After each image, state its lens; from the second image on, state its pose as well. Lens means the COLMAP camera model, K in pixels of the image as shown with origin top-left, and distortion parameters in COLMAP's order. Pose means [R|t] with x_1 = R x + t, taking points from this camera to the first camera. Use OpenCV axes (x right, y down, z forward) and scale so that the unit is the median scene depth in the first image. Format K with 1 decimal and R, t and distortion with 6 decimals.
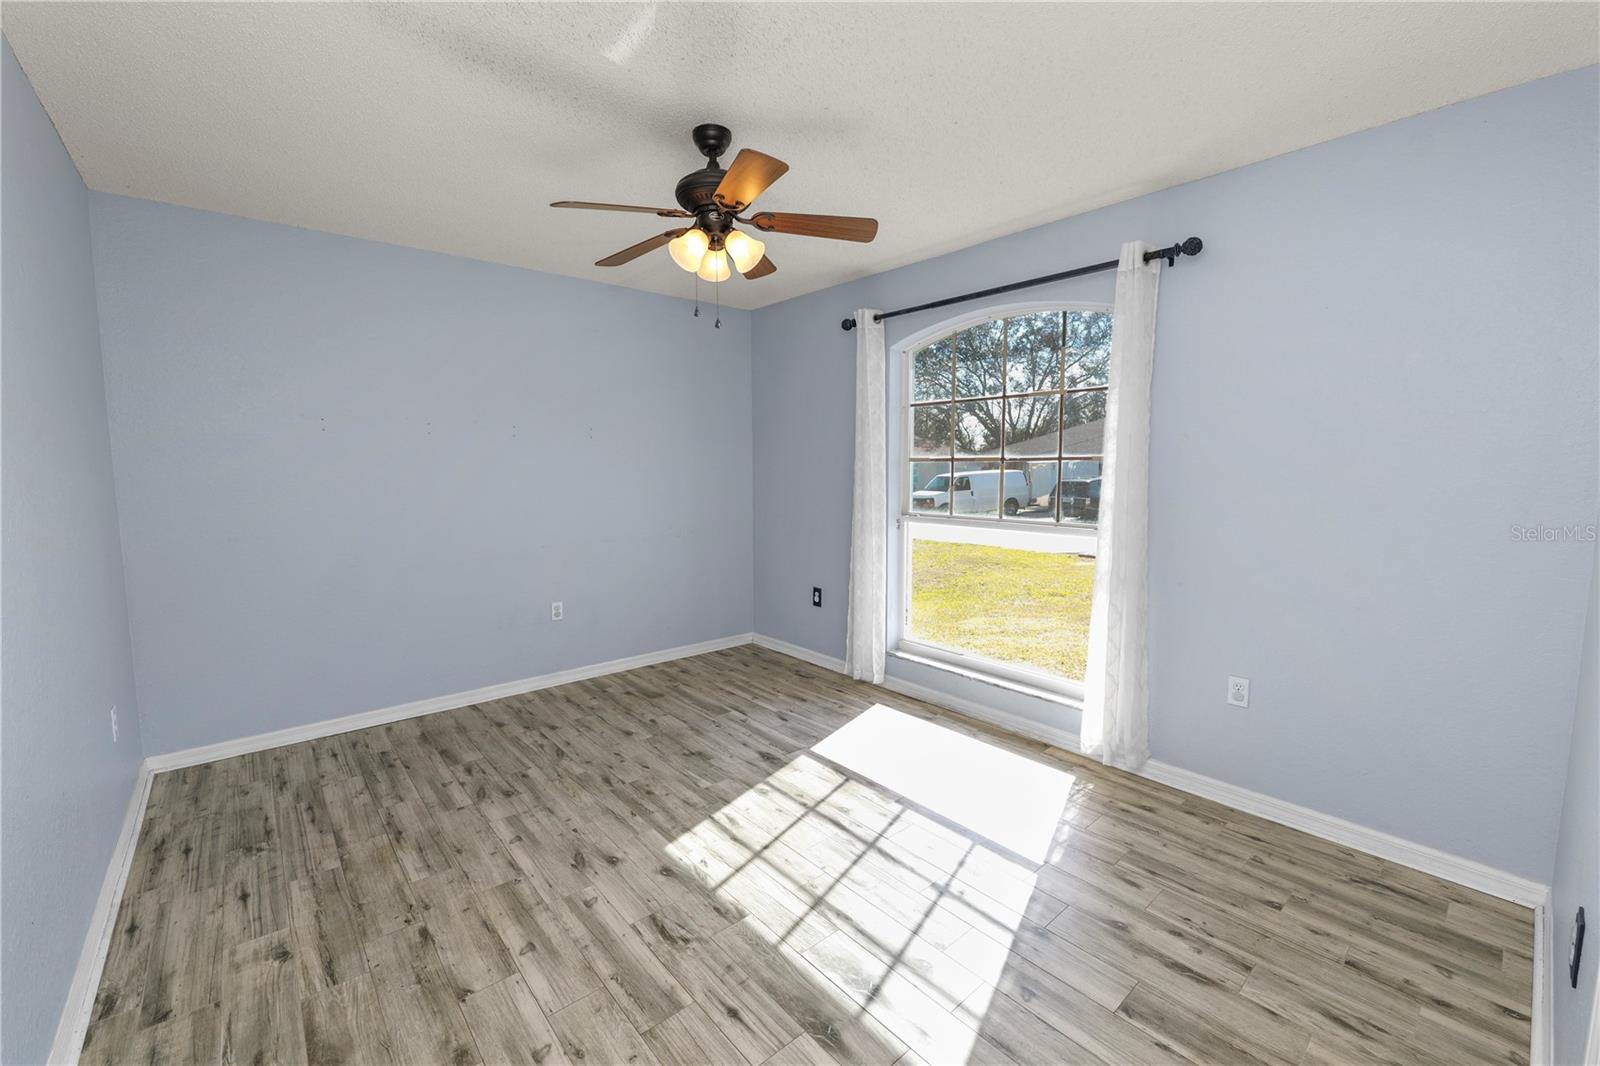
lens RADIAL K [[652.0, 0, 800.0], [0, 652.0, 533.0], [0, 0, 1]] dist [-0.011417, 0.000020]
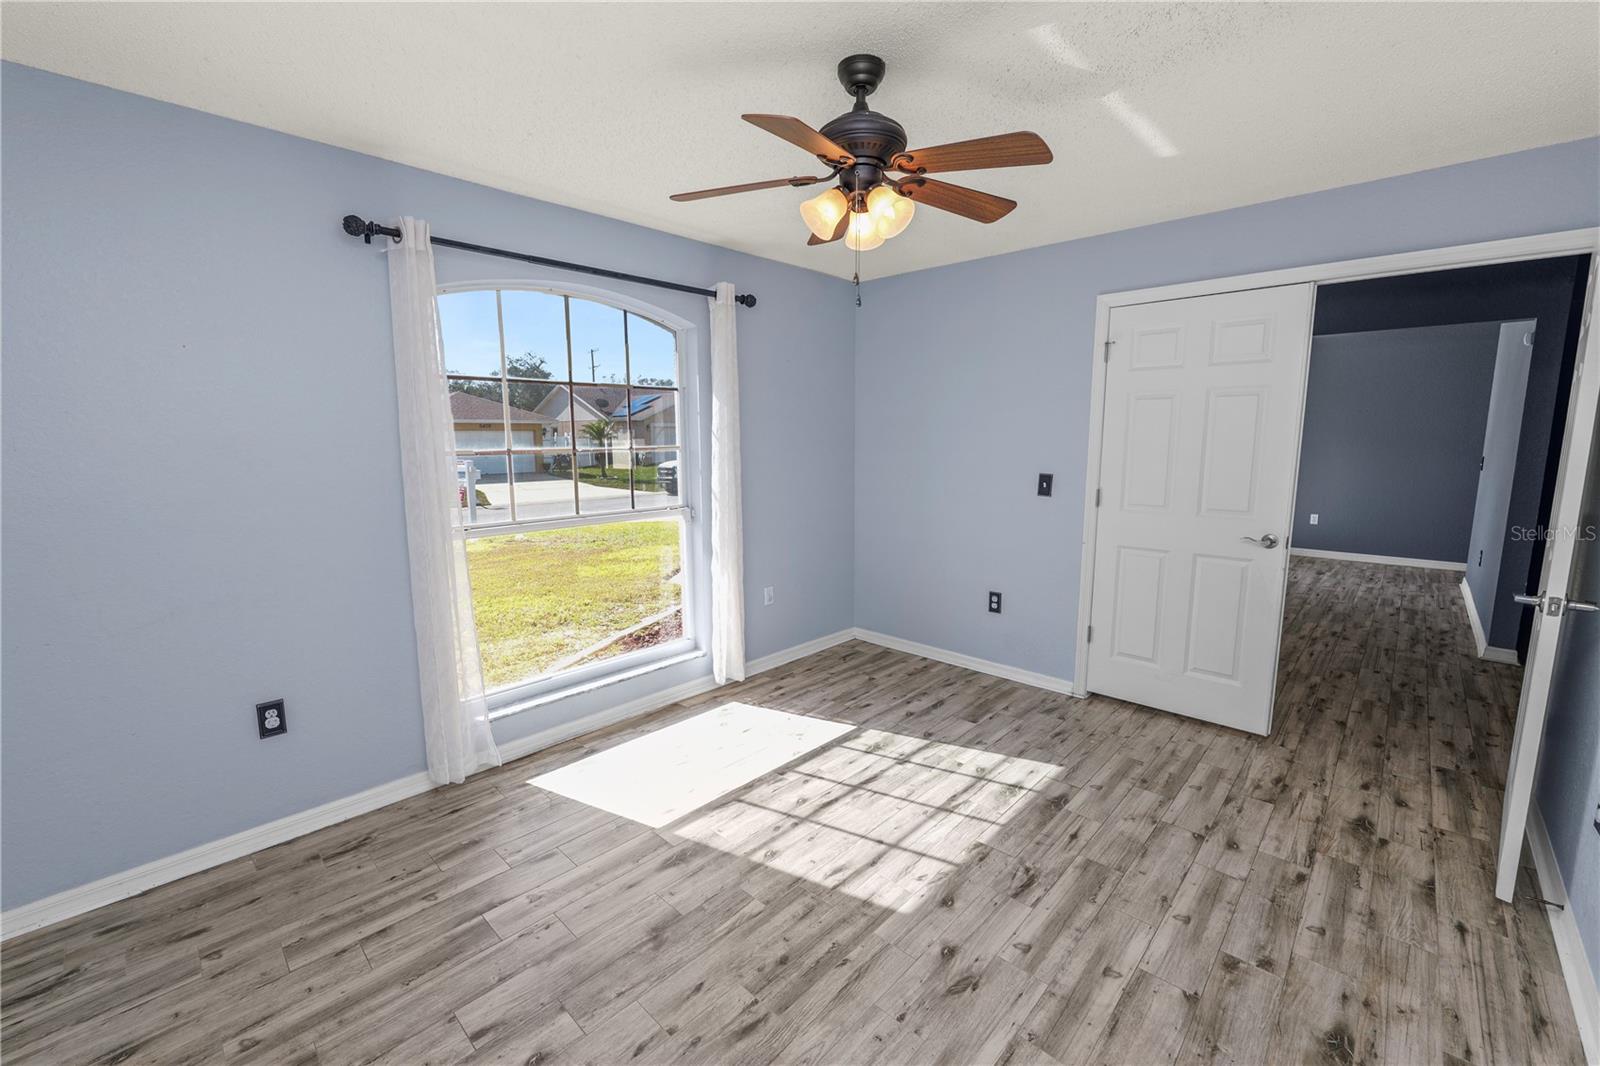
lens RADIAL K [[652.0, 0, 800.0], [0, 652.0, 533.0], [0, 0, 1]] dist [-0.011417, 0.000020]
pose [[-0.097734, -0.145828, 0.984471, -0.969494], [0.108765, 0.981716, 0.156217, -0.160811], [-0.989251, 0.122343, -0.080086, 1.148874]]
